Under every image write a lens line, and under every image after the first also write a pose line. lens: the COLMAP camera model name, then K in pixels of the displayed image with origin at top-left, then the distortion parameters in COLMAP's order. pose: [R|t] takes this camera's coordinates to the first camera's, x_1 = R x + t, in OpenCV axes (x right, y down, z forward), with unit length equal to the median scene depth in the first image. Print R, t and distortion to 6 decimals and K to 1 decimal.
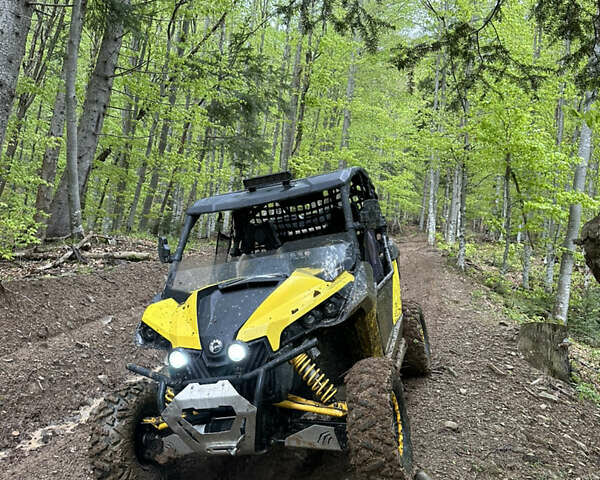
lens RADIAL K [[540.1, 0, 298.9], [0, 540.1, 237.9], [0, 0, 1]] dist [0.189678, -0.362105]
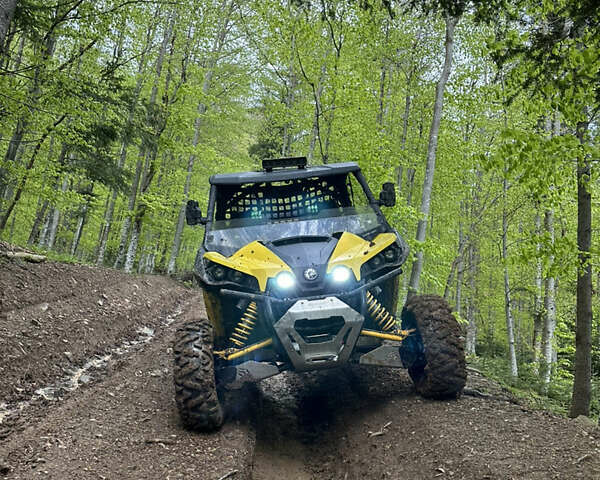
lens RADIAL K [[540.1, 0, 298.9], [0, 540.1, 237.9], [0, 0, 1]] dist [0.189678, -0.362105]
pose [[0.937918, 0.090294, 0.334898, -0.498956], [-0.052359, 0.991315, -0.120638, 0.230615], [-0.342883, 0.095614, 0.934500, -0.062089]]
